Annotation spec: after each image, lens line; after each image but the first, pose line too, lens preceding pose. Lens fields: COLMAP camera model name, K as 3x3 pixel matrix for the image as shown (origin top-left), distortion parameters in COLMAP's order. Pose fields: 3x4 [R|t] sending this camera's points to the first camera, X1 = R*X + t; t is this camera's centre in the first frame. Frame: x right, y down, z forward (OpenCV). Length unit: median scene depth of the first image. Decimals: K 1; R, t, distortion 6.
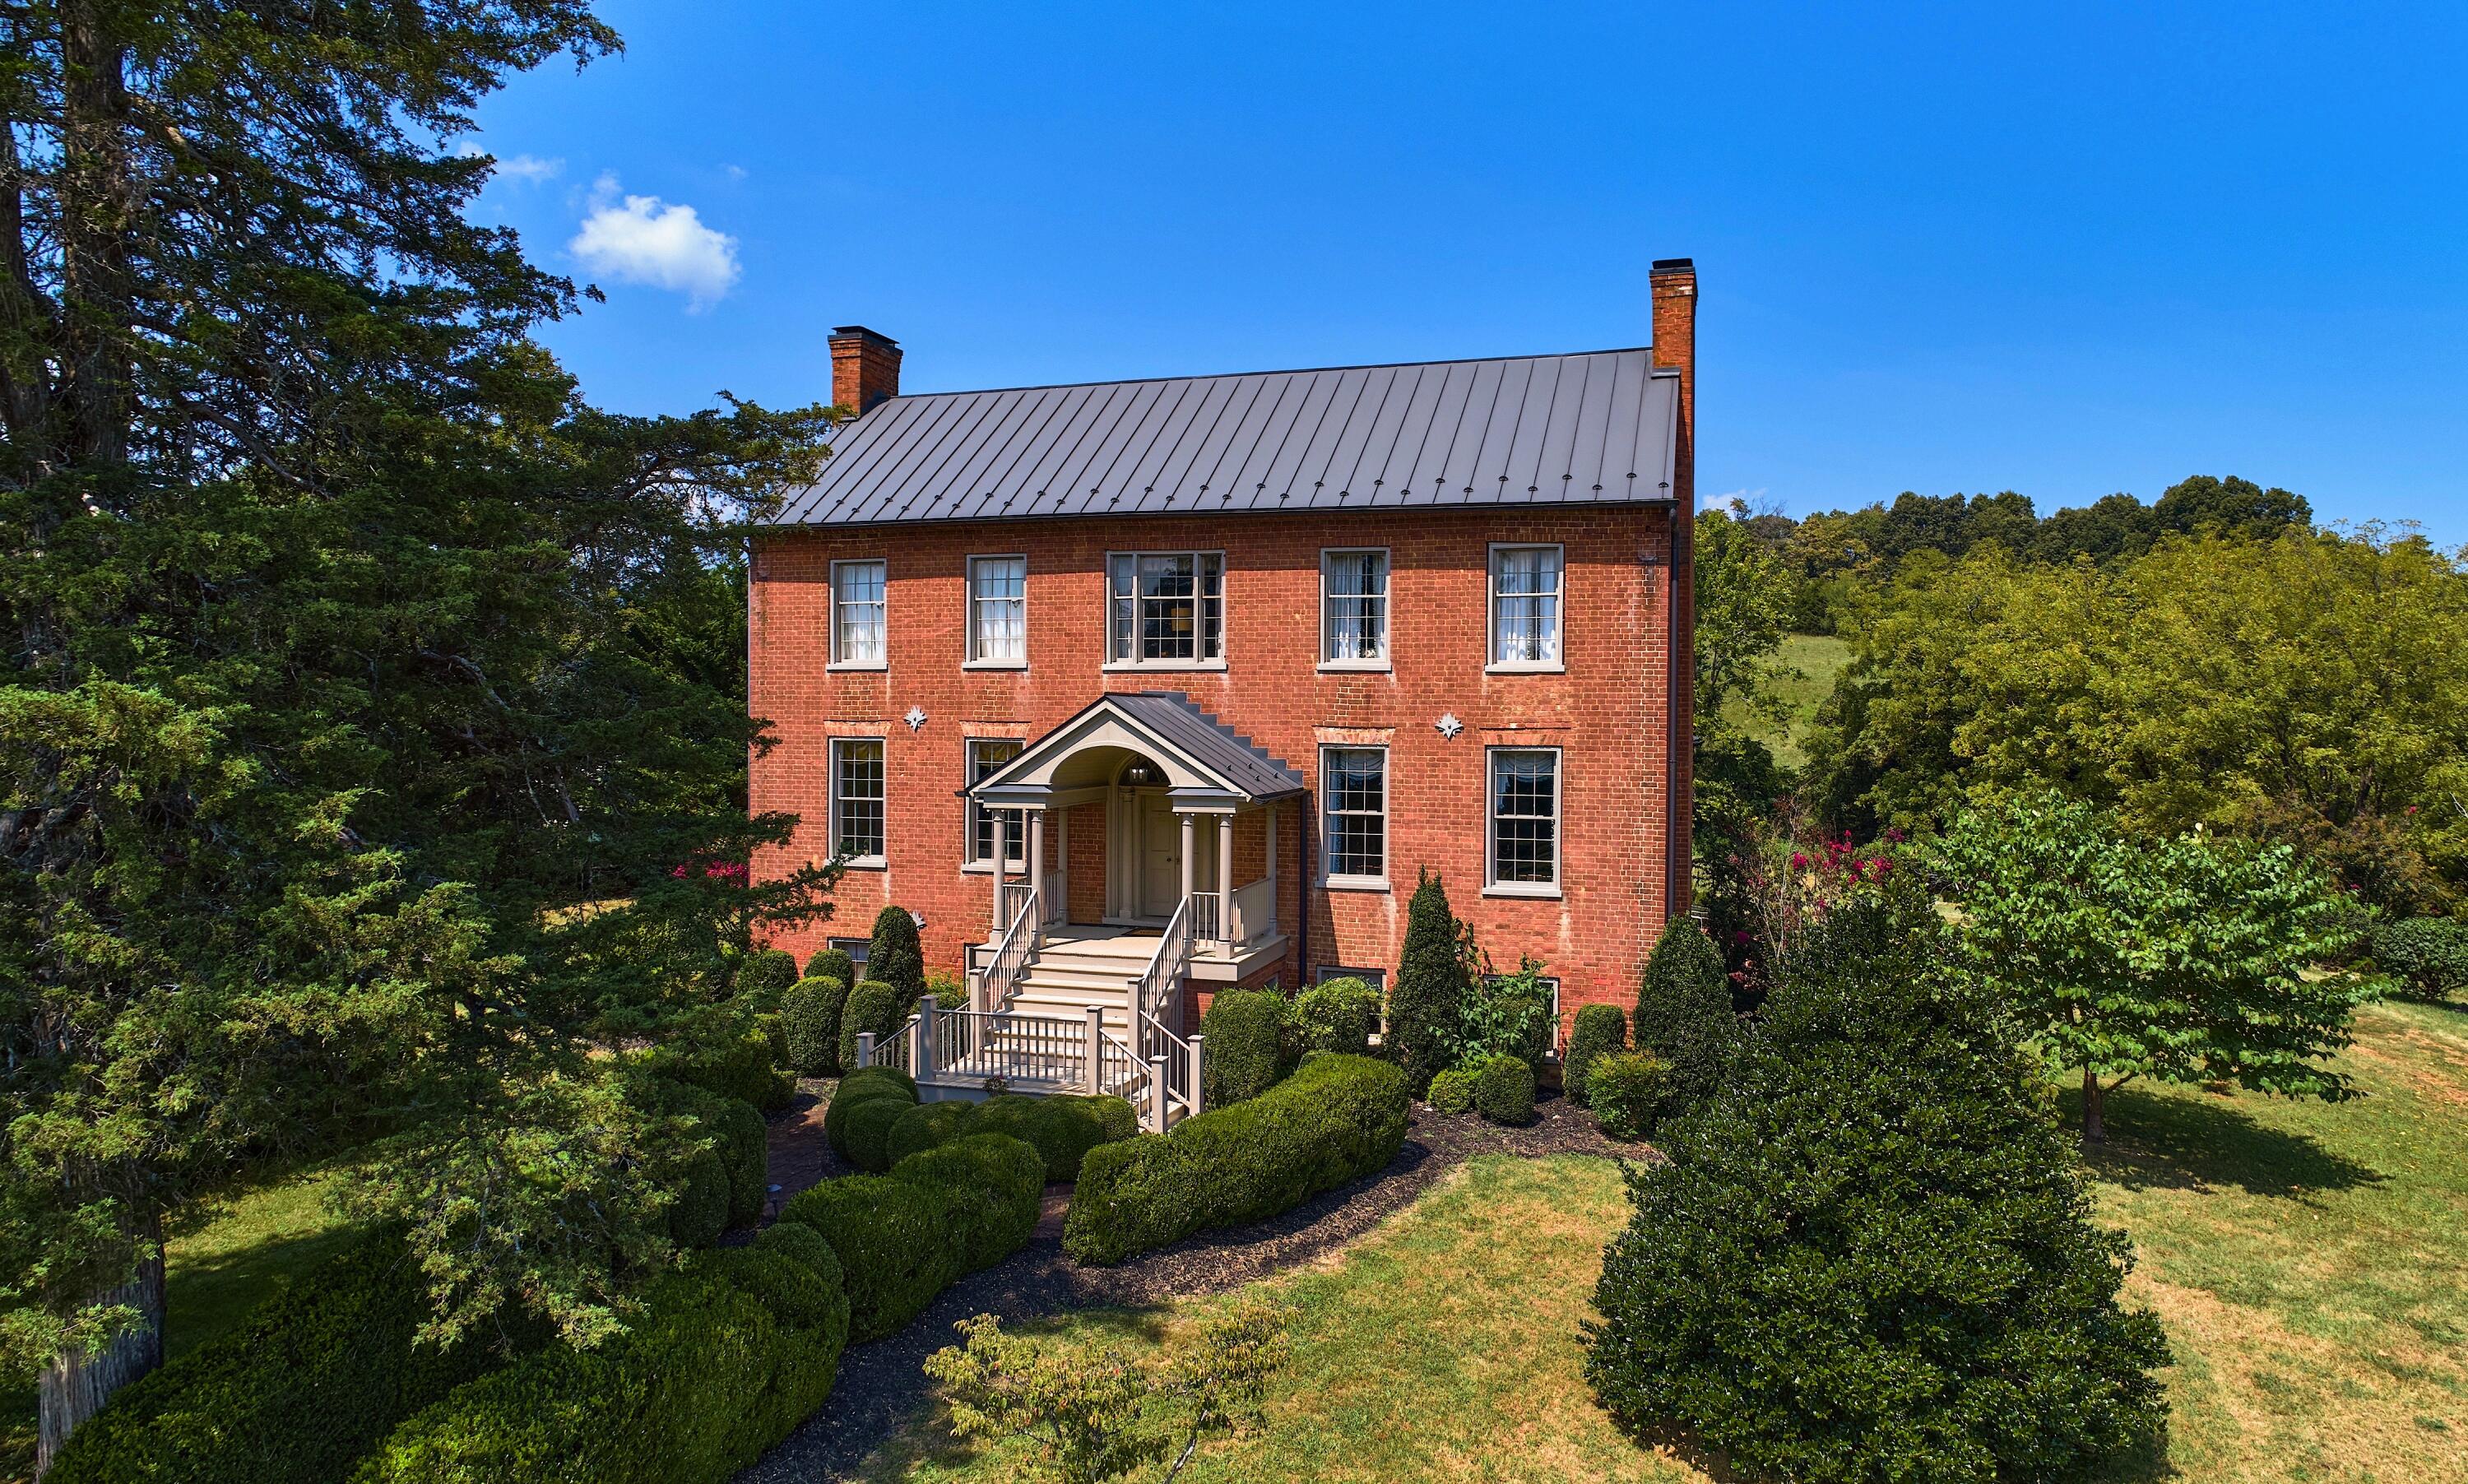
lens RADIAL K [[1447.8, 0, 1215.7], [0, 1447.8, 699.8], [0, 0, 1]] dist [0.005620, 0.001721]
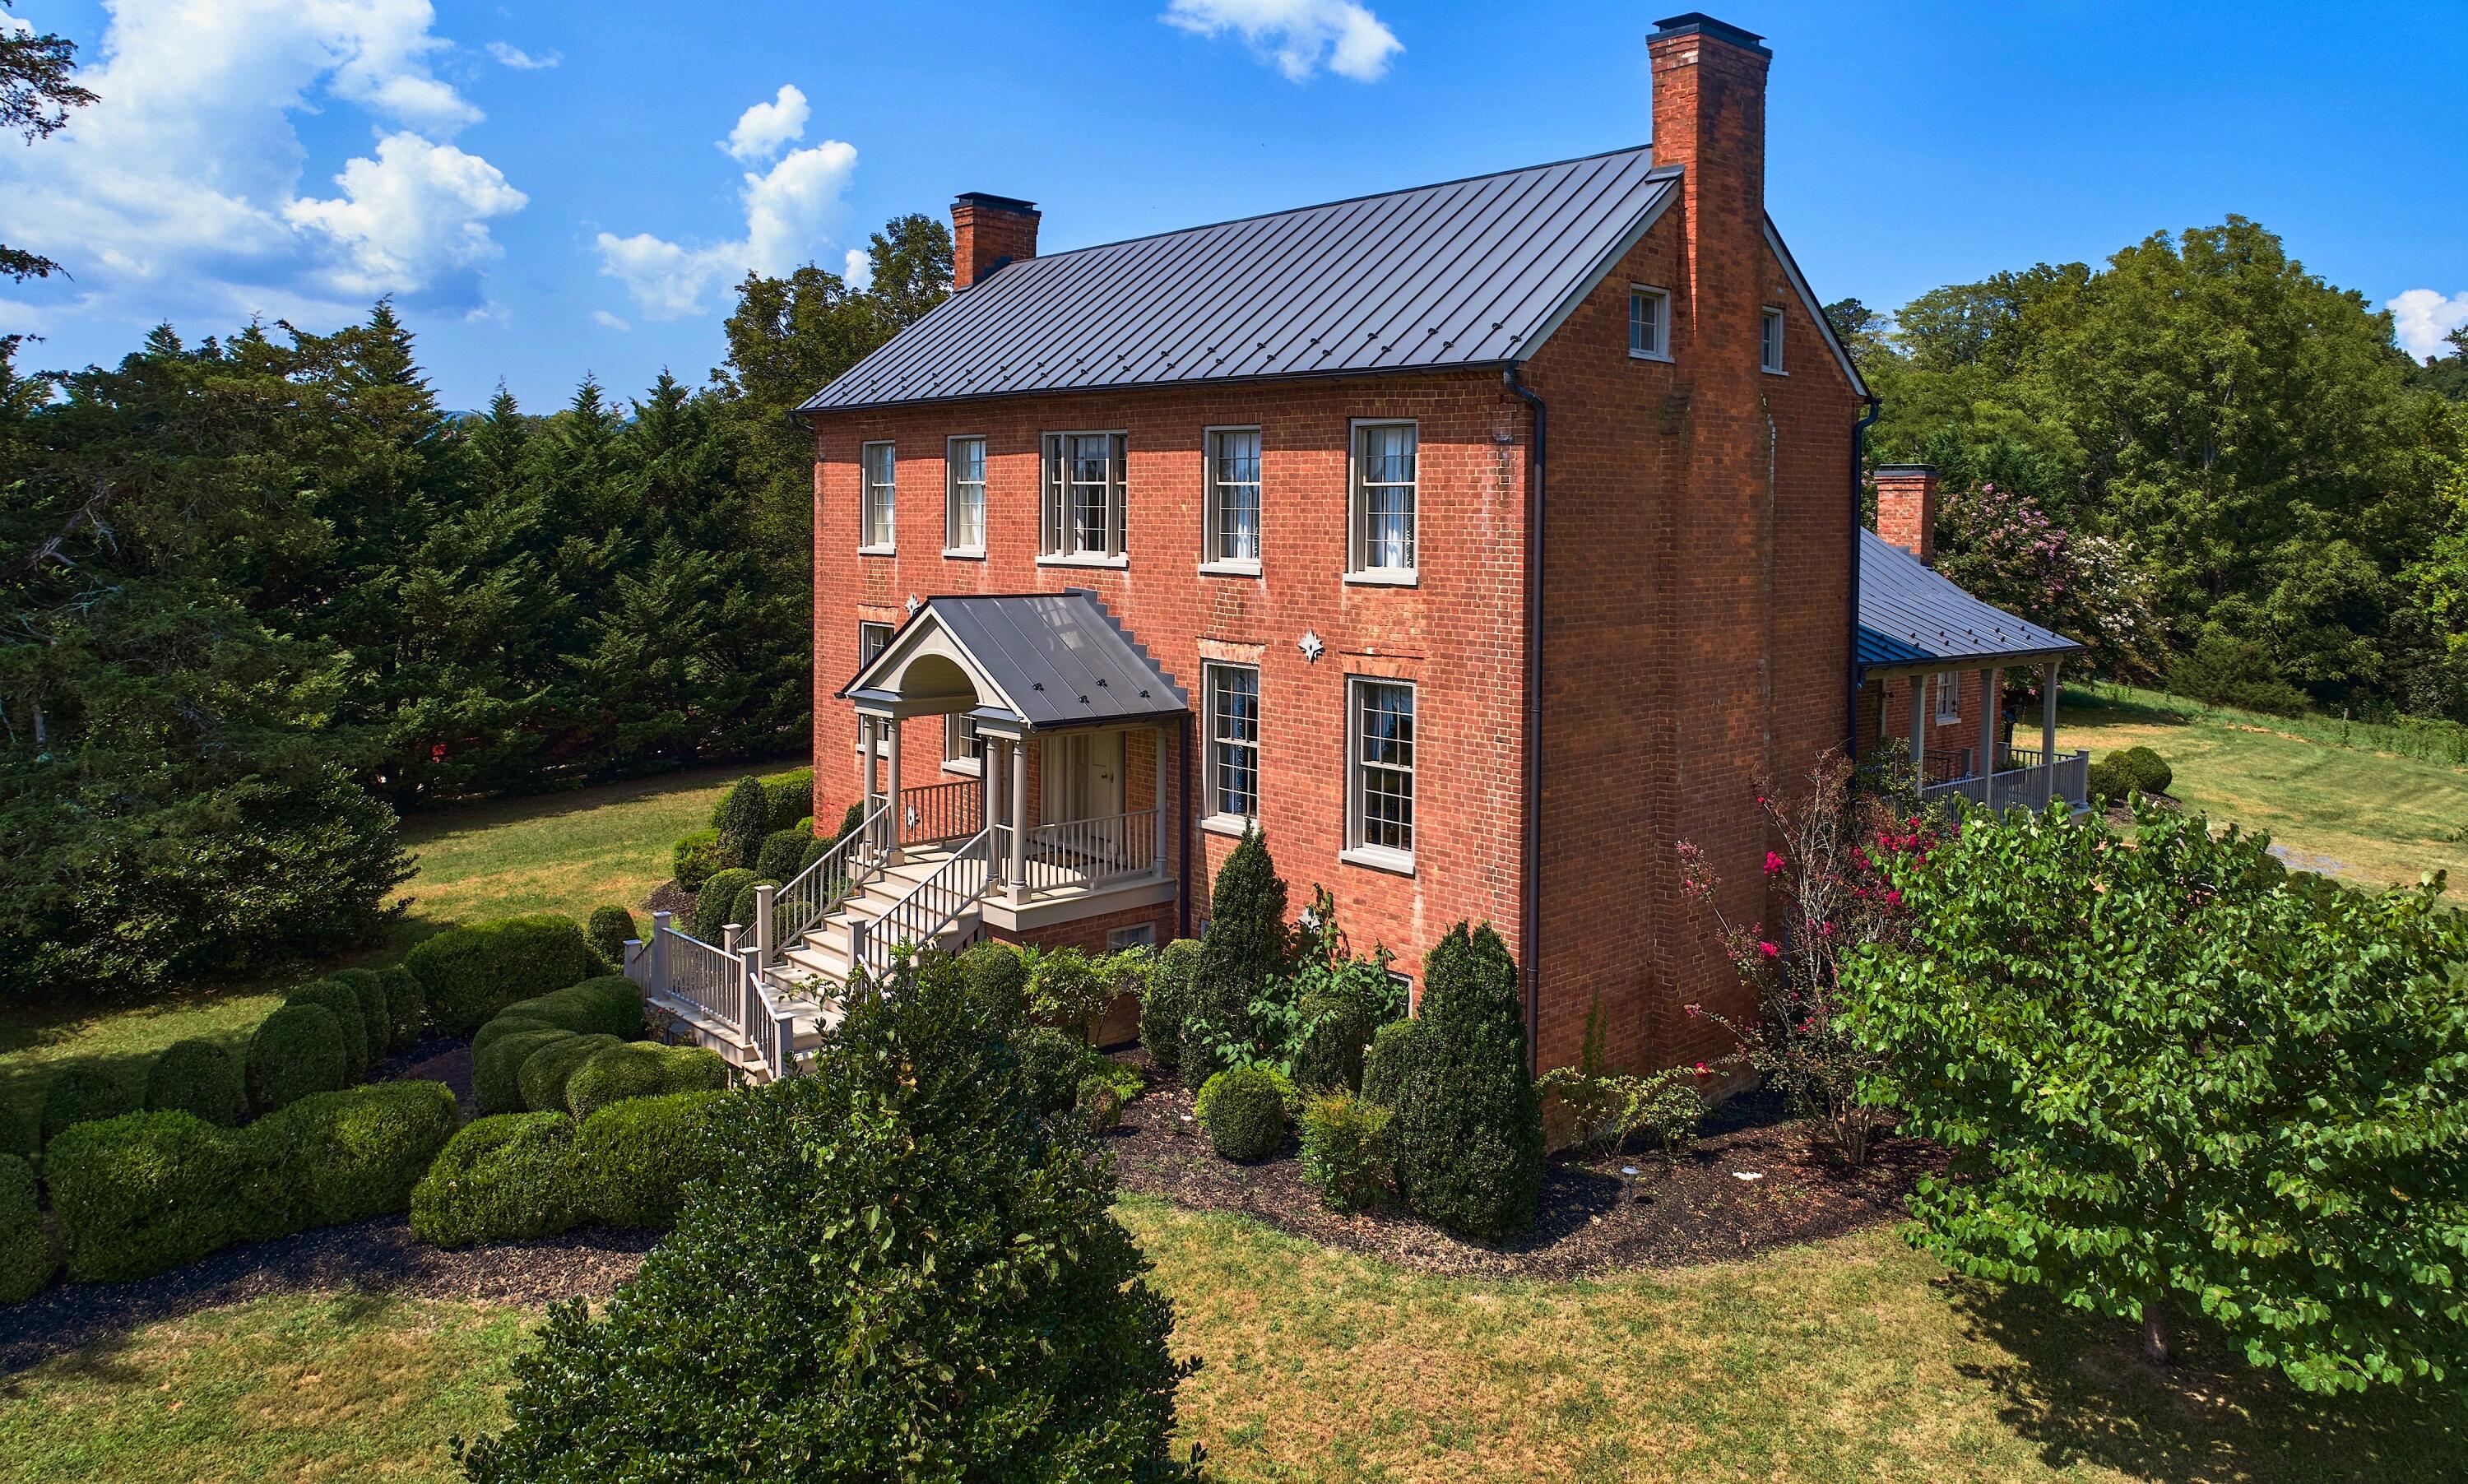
lens RADIAL K [[1505.8, 0, 1234.7], [0, 1505.8, 584.9], [0, 0, 1]] dist [0.004051, 0.000441]
pose [[0.895585, 0.026273, -0.444113, 0.494260], [-0.012089, 0.999323, 0.034739, -0.044678], [0.444726, -0.025743, 0.895297, 0.231022]]
